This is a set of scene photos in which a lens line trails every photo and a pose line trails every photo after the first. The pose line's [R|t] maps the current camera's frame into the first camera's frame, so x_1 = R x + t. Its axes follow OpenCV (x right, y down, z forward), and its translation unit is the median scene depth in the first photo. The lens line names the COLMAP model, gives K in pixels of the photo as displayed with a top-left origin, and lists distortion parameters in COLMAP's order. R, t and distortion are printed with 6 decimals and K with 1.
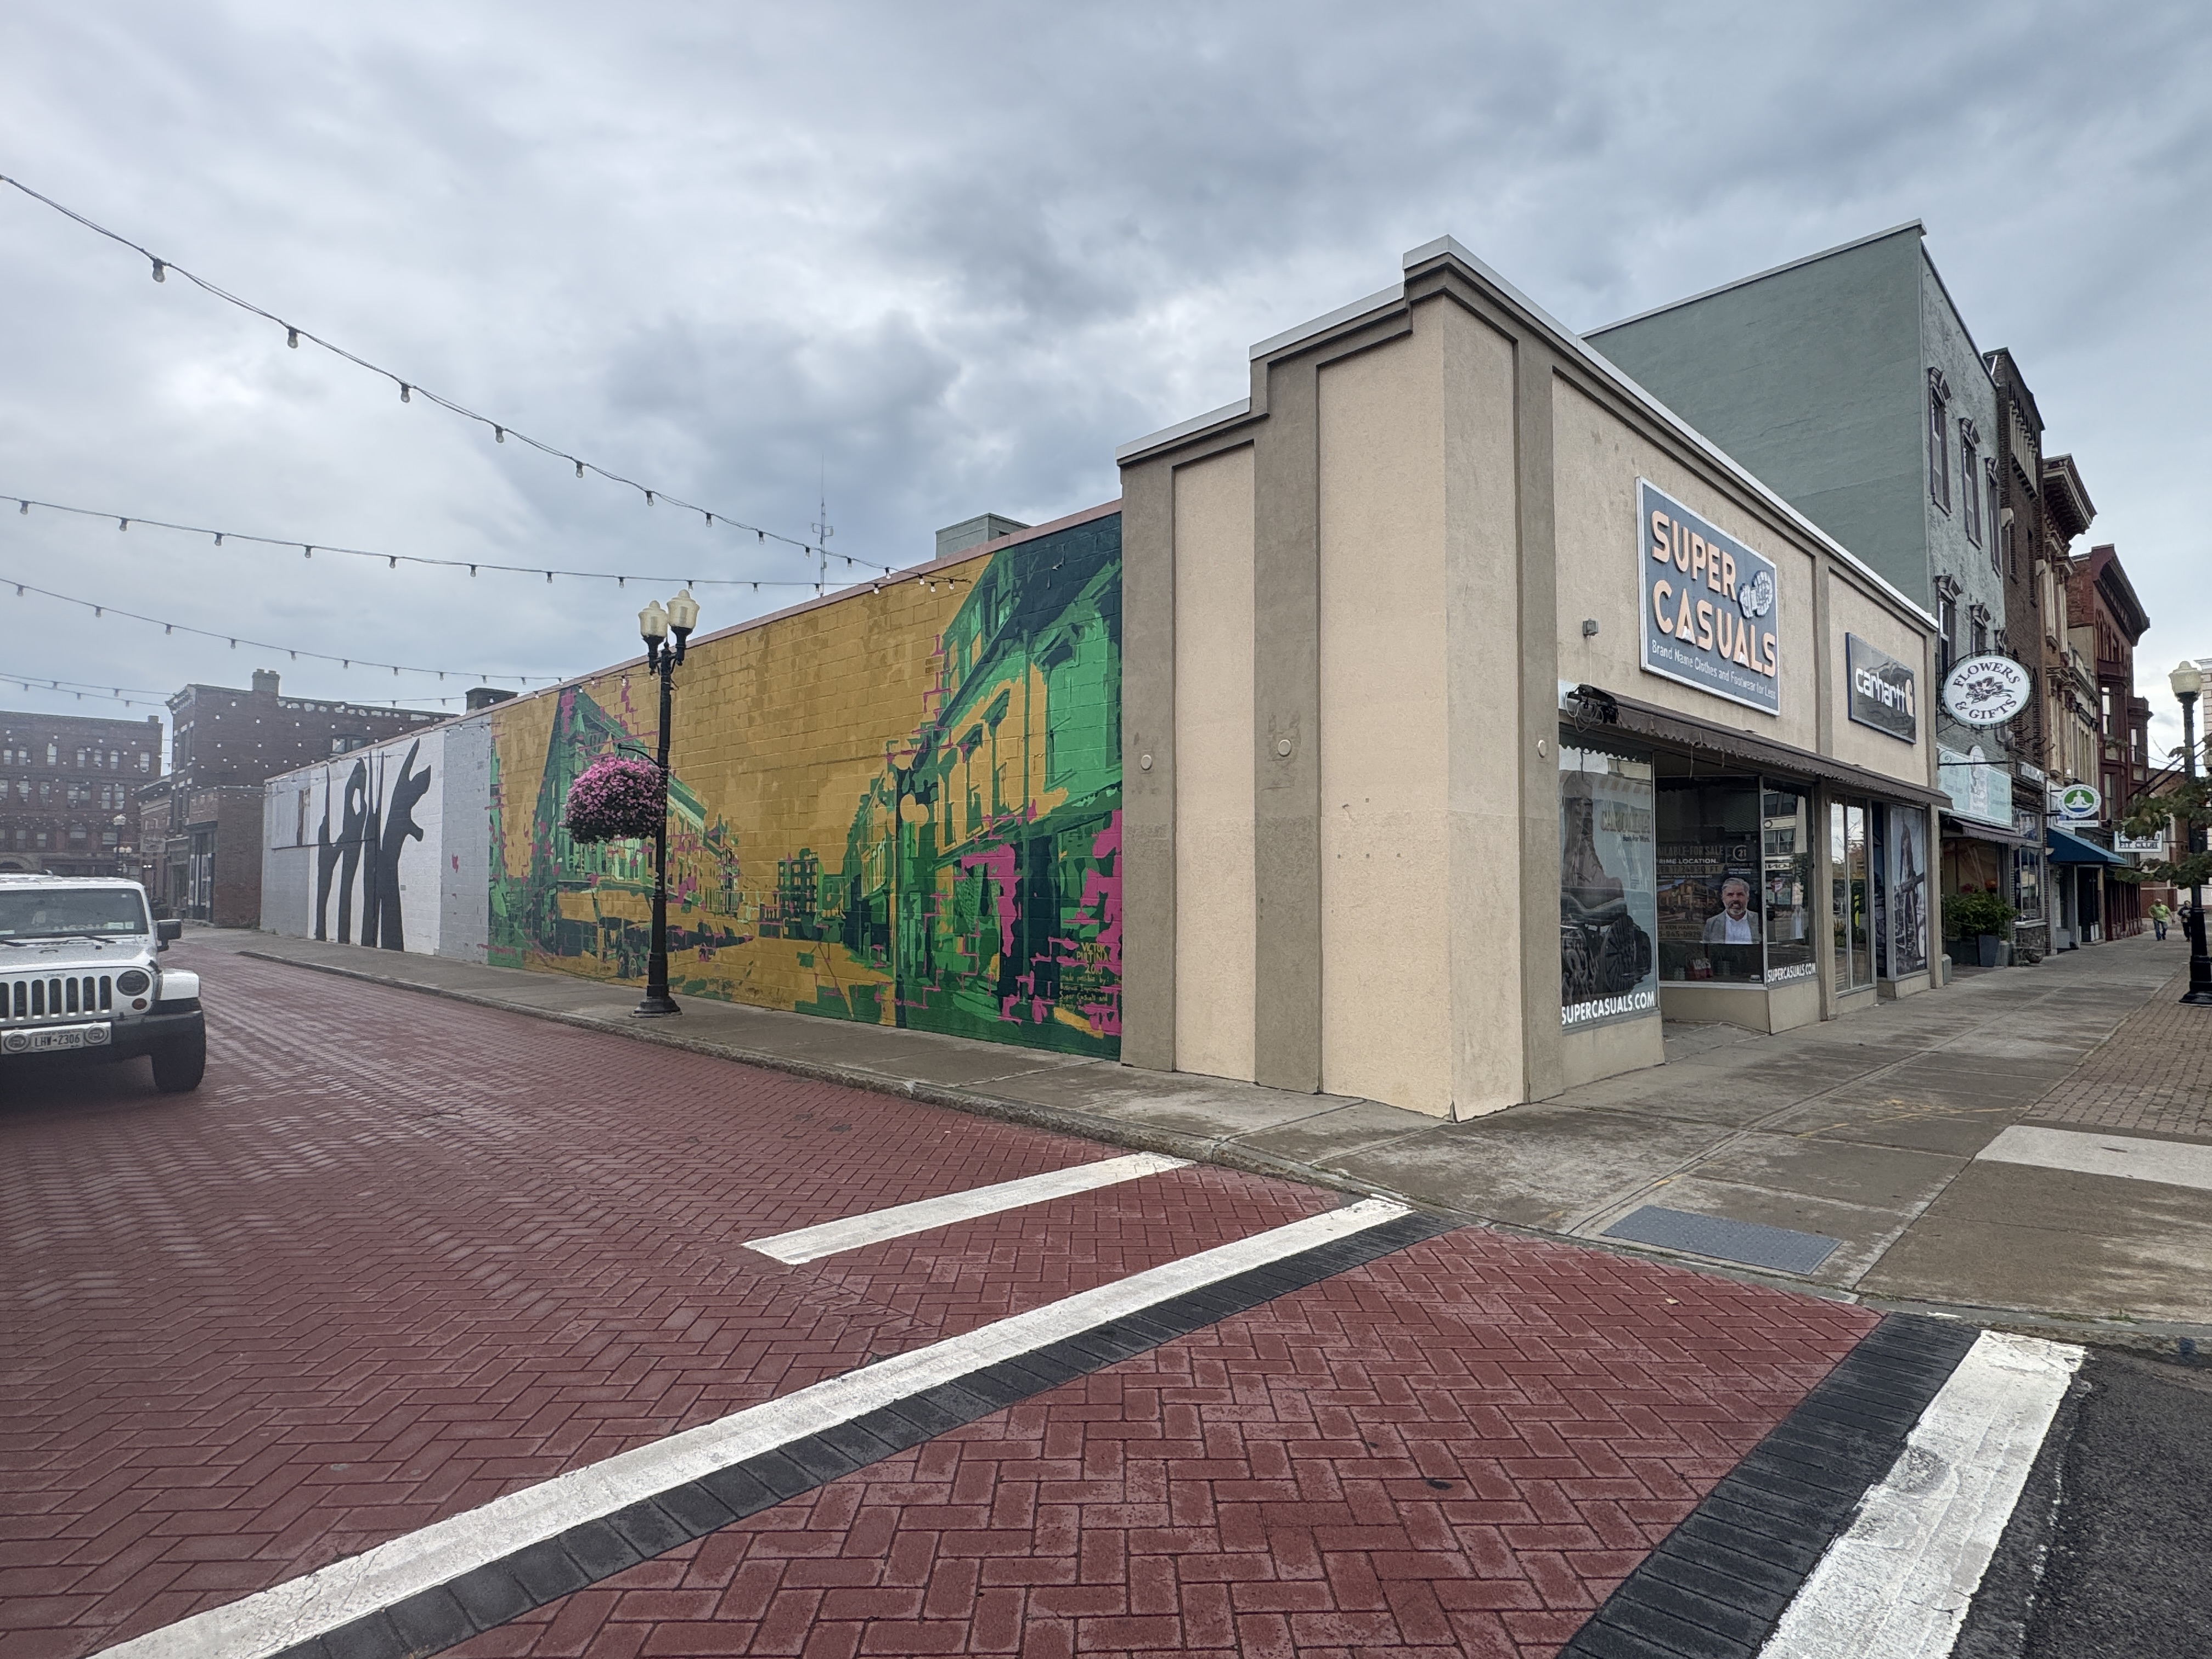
lens RADIAL K [[1156.7, 0, 1096.4], [0, 1156.7, 829.7], [0, 0, 1]] dist [-0.004151, 0.003940]
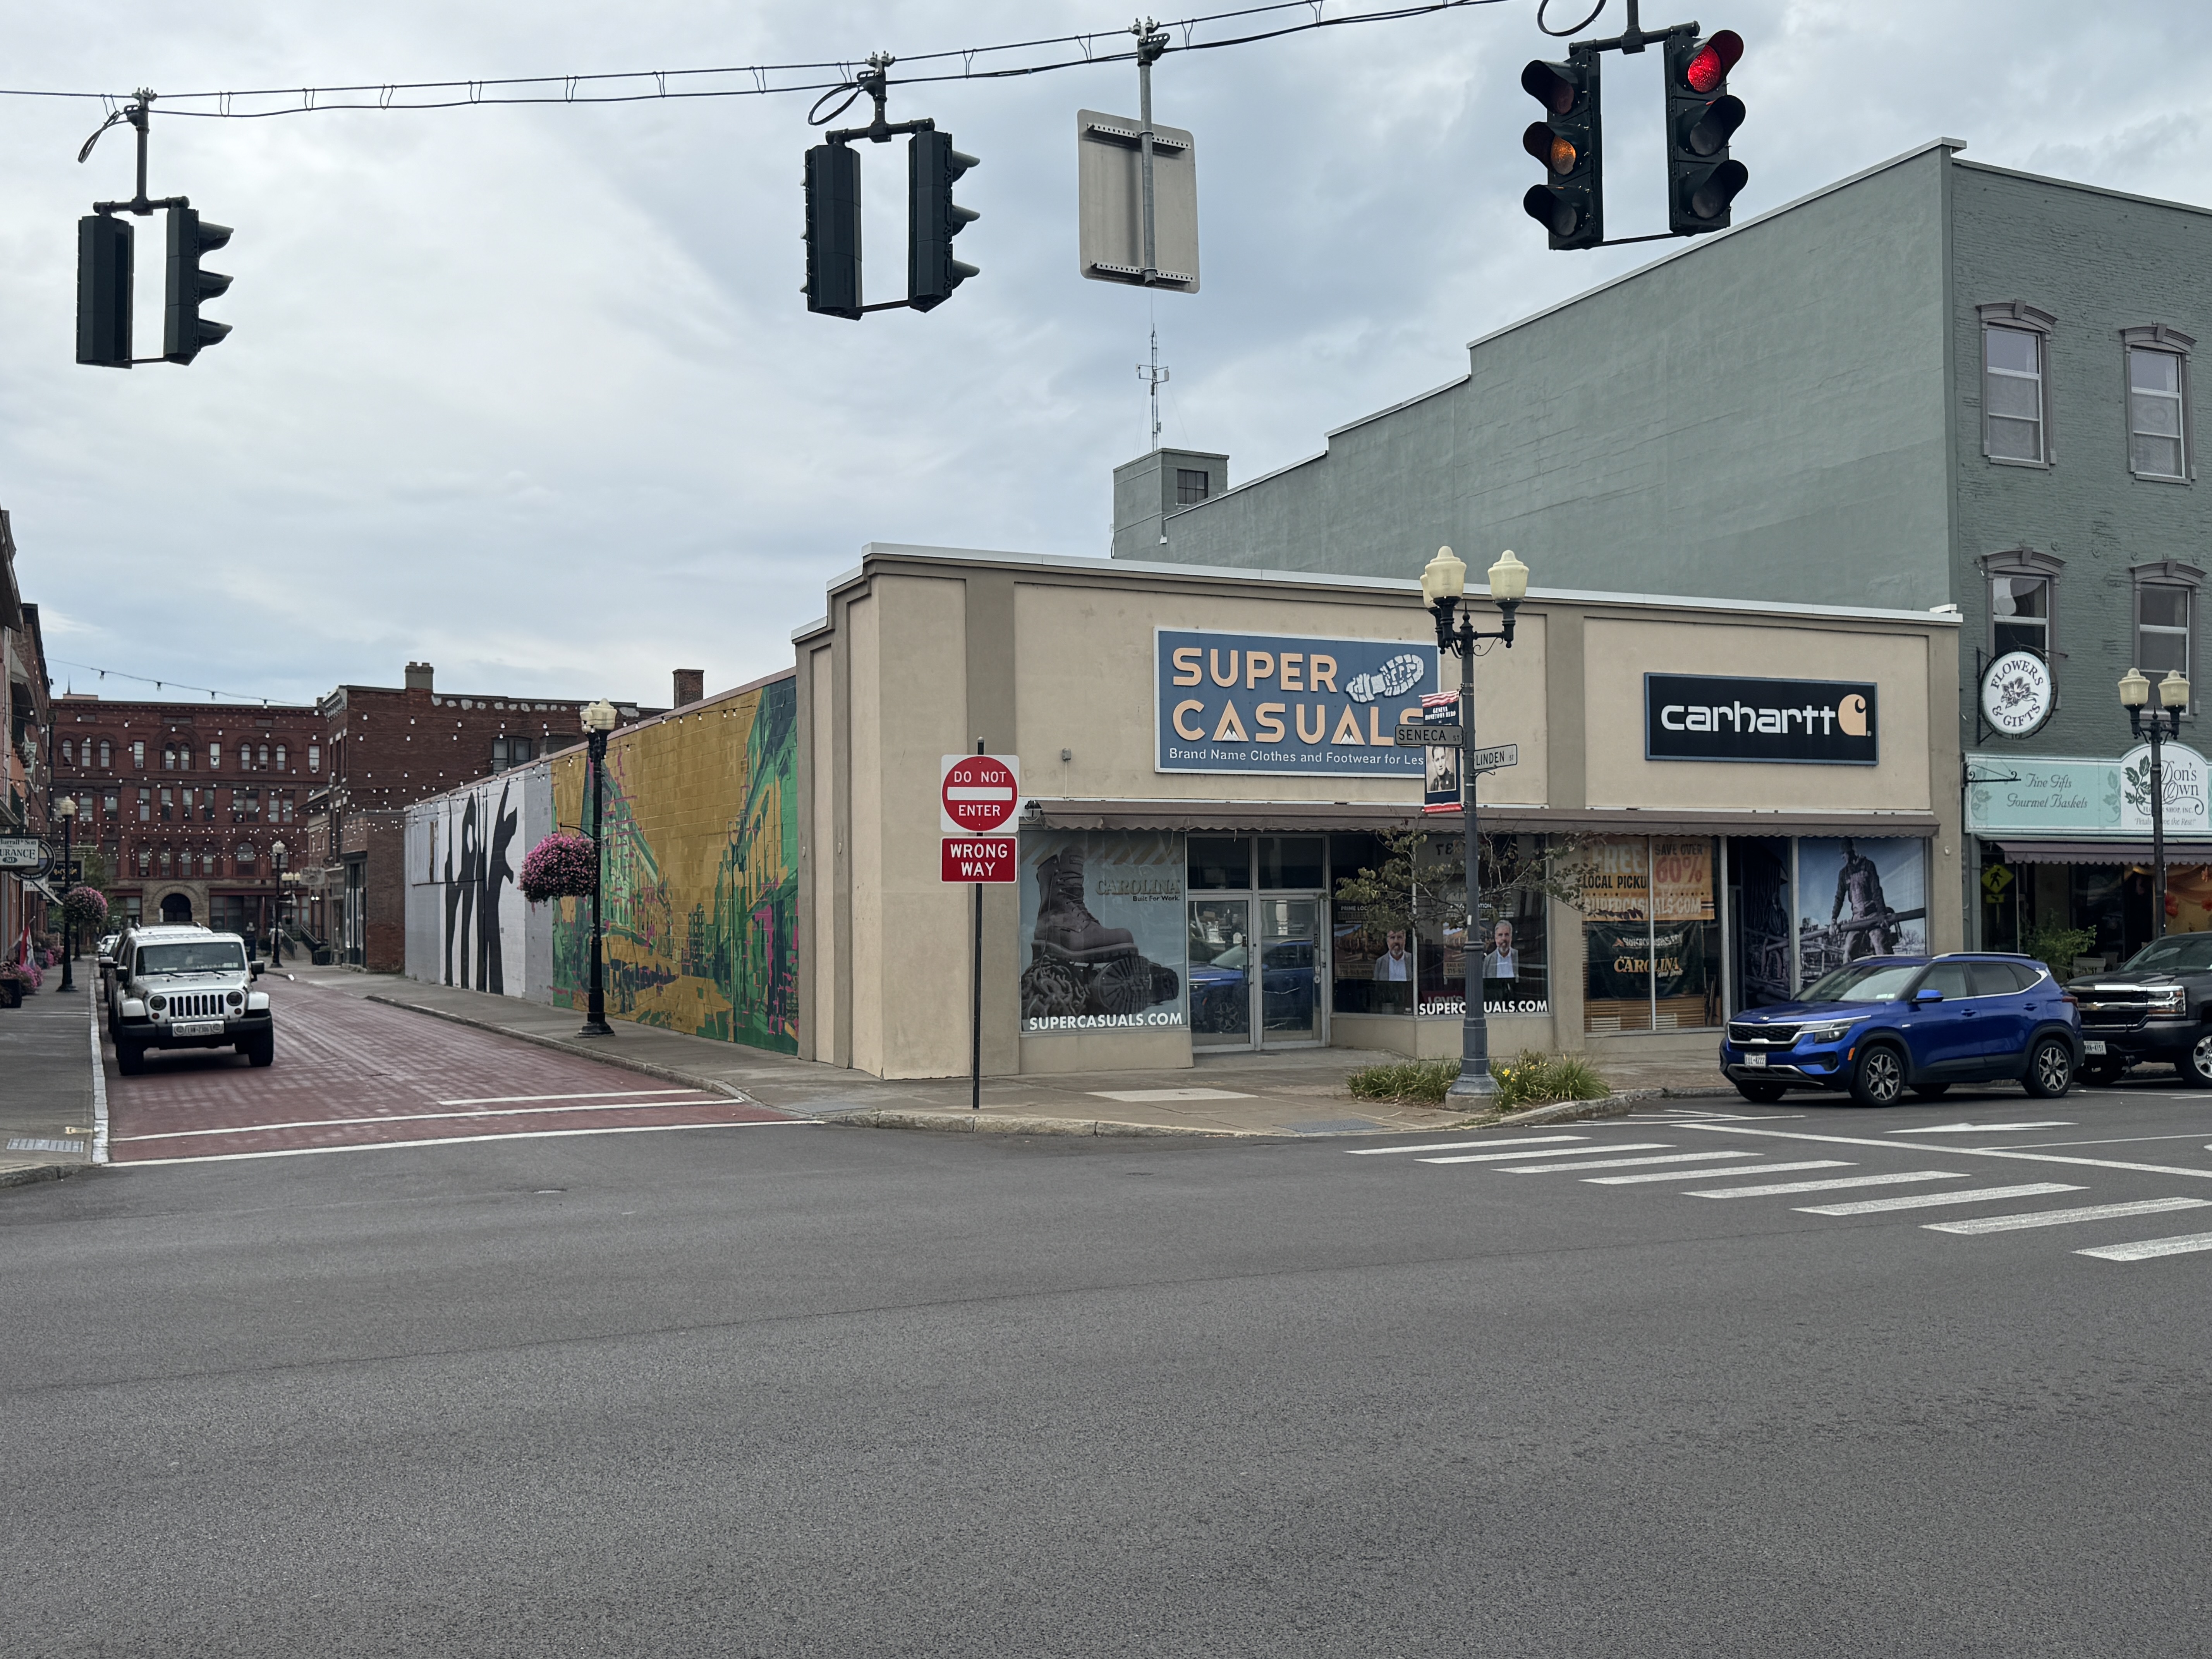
lens RADIAL K [[2052.0, 0, 1095.5], [0, 2052.0, 832.6], [0, 0, 1]] dist [0.075925, 0.000000]
pose [[0.943158, -0.021205, -0.331669, 0.674271], [0.025672, 0.999629, 0.009091, -0.052055], [0.331353, -0.017089, 0.943352, -0.713858]]
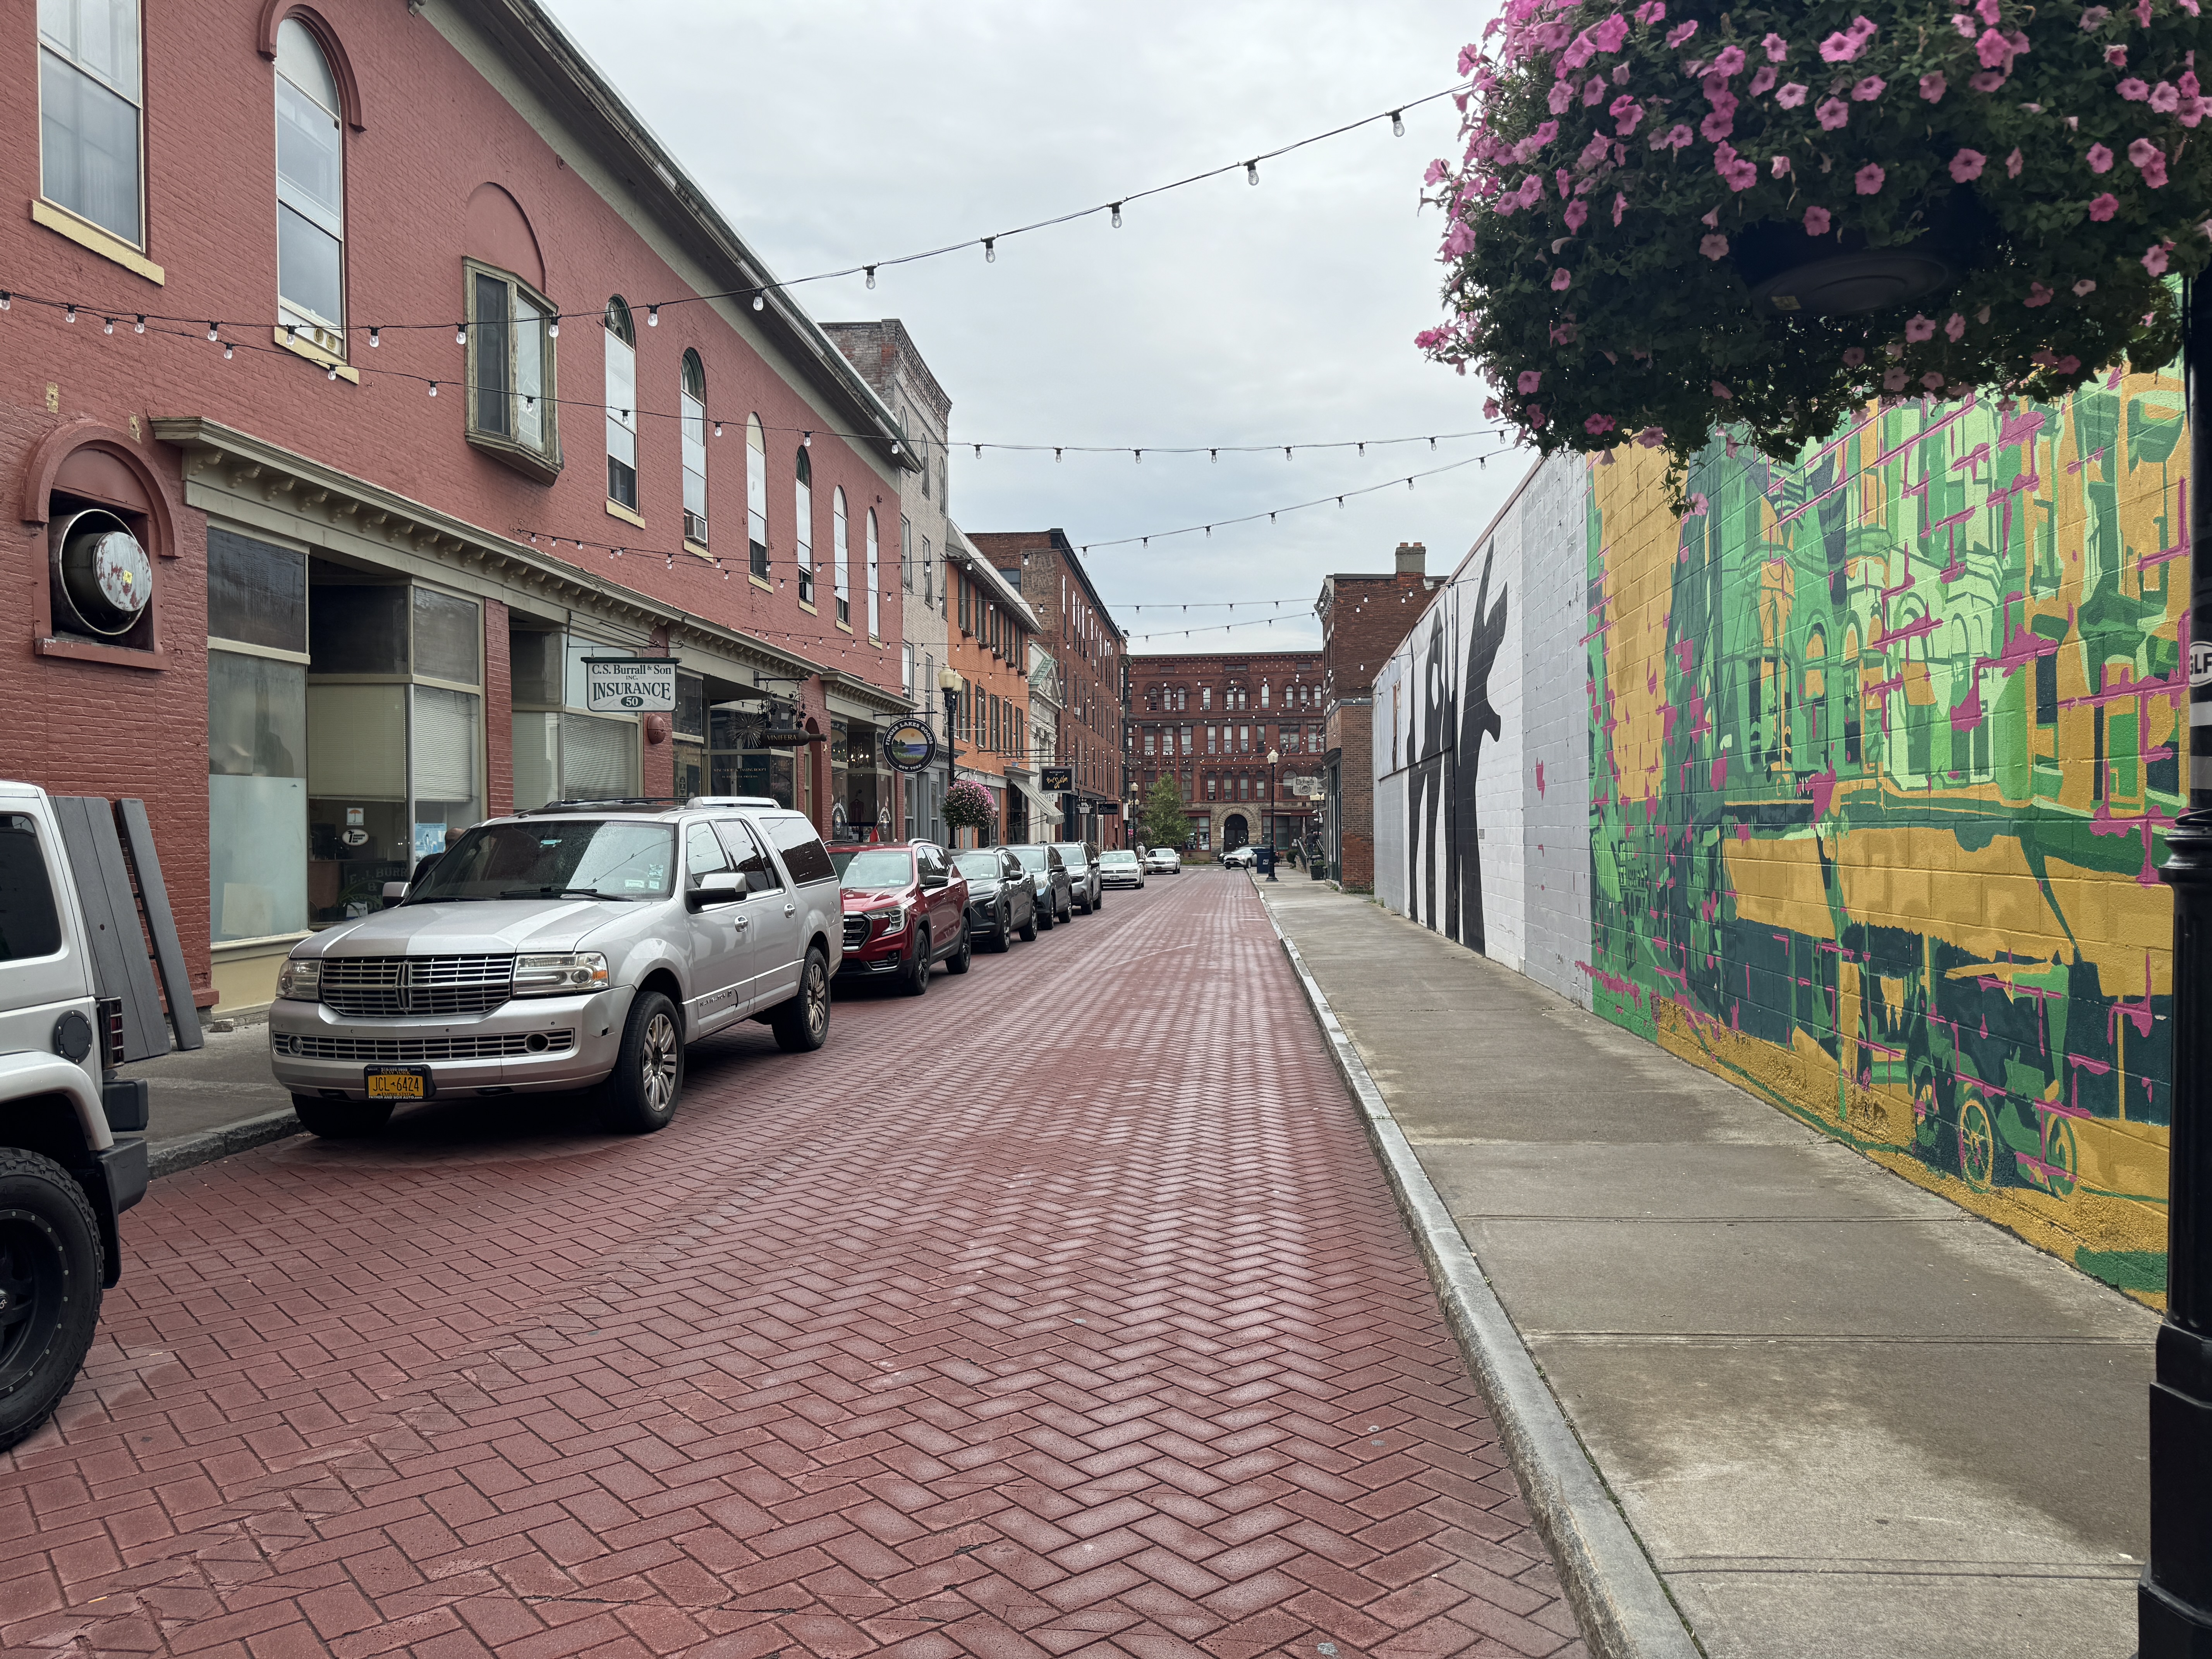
lens RADIAL K [[1546.7, 0, 1137.7], [0, 1546.7, 845.3], [0, 0, 1]] dist [0.069538, -0.058789]
pose [[0.655669, -0.003864, -0.755038, -0.255314], [0.045082, 0.998403, 0.034039, 0.036073], [0.753701, -0.056357, 0.654796, 0.624212]]
